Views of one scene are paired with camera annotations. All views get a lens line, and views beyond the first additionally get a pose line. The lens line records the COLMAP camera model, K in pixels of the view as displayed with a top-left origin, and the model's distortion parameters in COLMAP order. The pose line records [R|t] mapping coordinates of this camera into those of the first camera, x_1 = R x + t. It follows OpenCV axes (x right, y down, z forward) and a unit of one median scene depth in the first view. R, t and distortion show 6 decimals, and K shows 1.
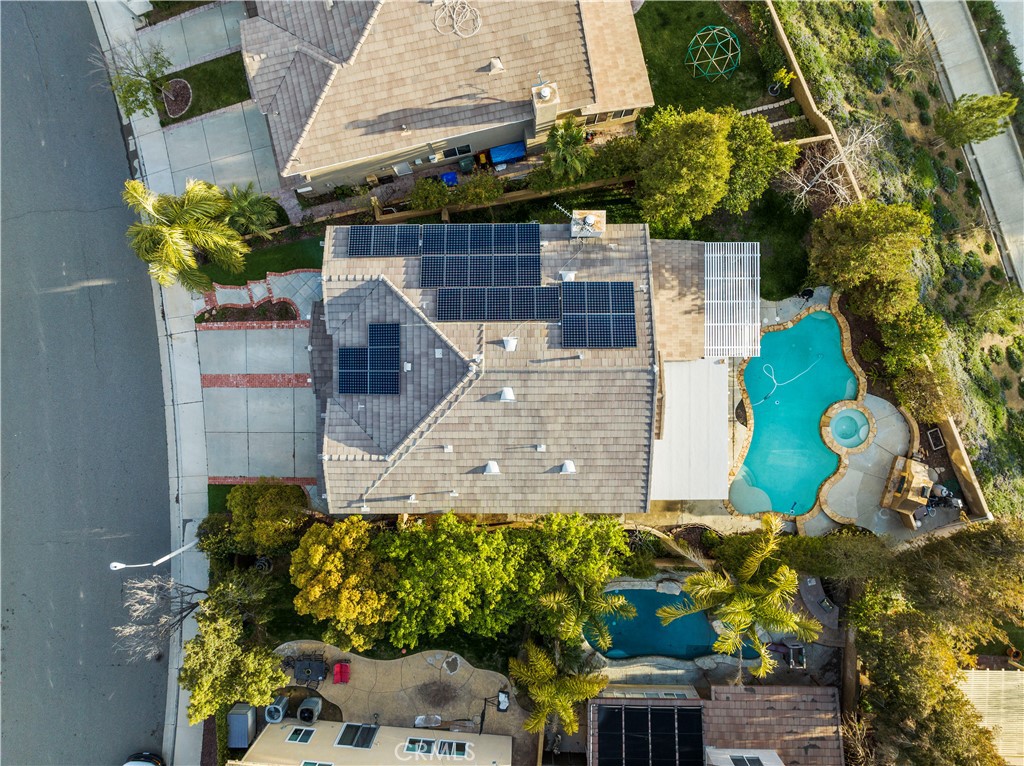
lens RADIAL K [[725.0, 0, 512.4], [0, 725.0, 379.2], [0, 0, 1]] dist [-0.048449, 0.025168]
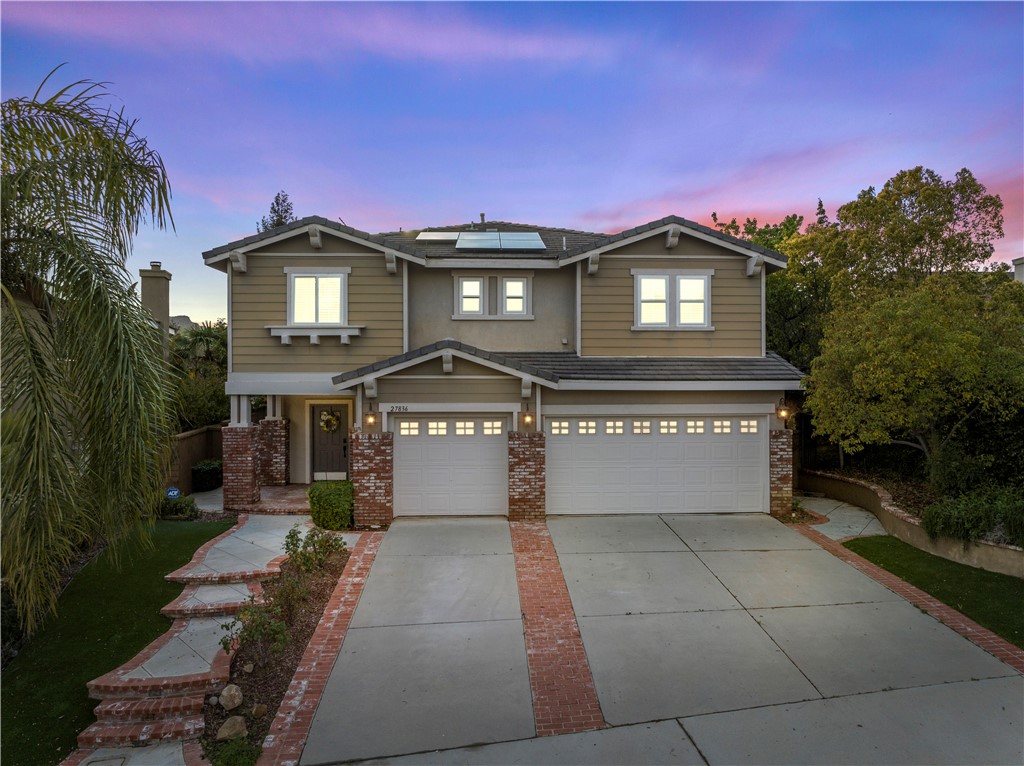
lens RADIAL K [[721.5, 0, 511.9], [0, 721.5, 367.9], [0, 0, 1]] dist [-0.036778, 0.008931]
pose [[-0.034025, 0.035044, 0.998806, -0.691230], [0.999339, -0.011604, 0.034450, -0.020781], [0.012798, 0.999318, -0.034626, 1.012286]]
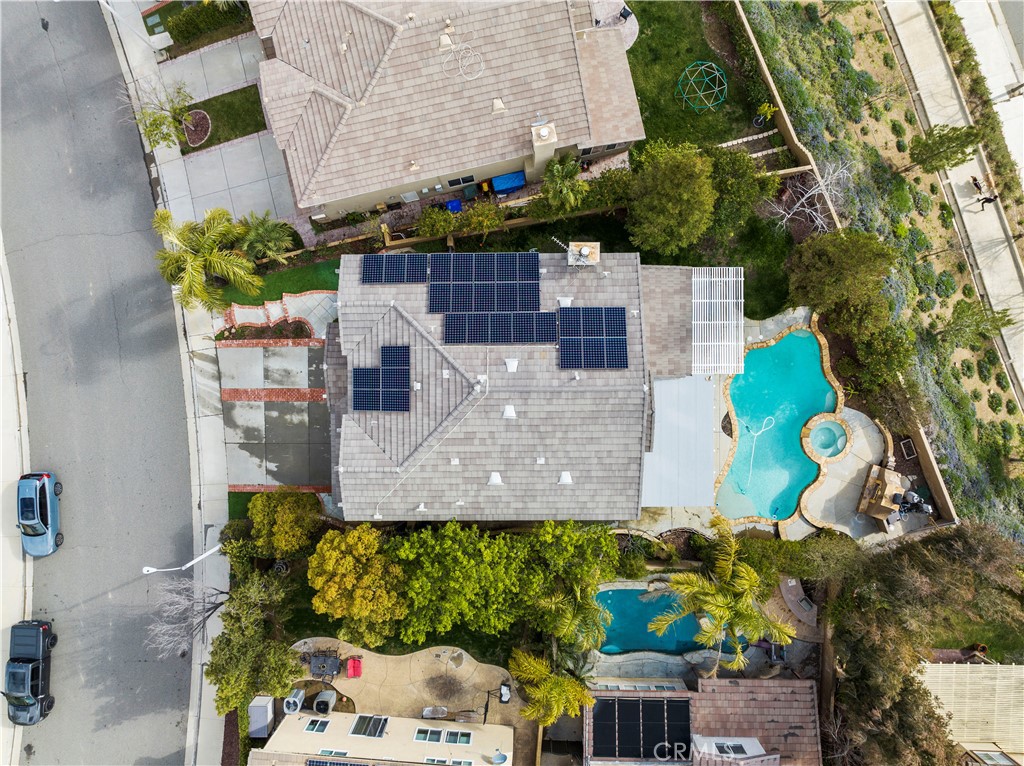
lens RADIAL K [[725.0, 0, 512.4], [0, 725.0, 379.2], [0, 0, 1]] dist [-0.048449, 0.025168]
pose [[0.999996, -0.001351, 0.002418, -0.004171], [0.001334, 0.999976, 0.006732, -0.030640], [-0.002427, -0.006728, 0.999974, -0.075266]]
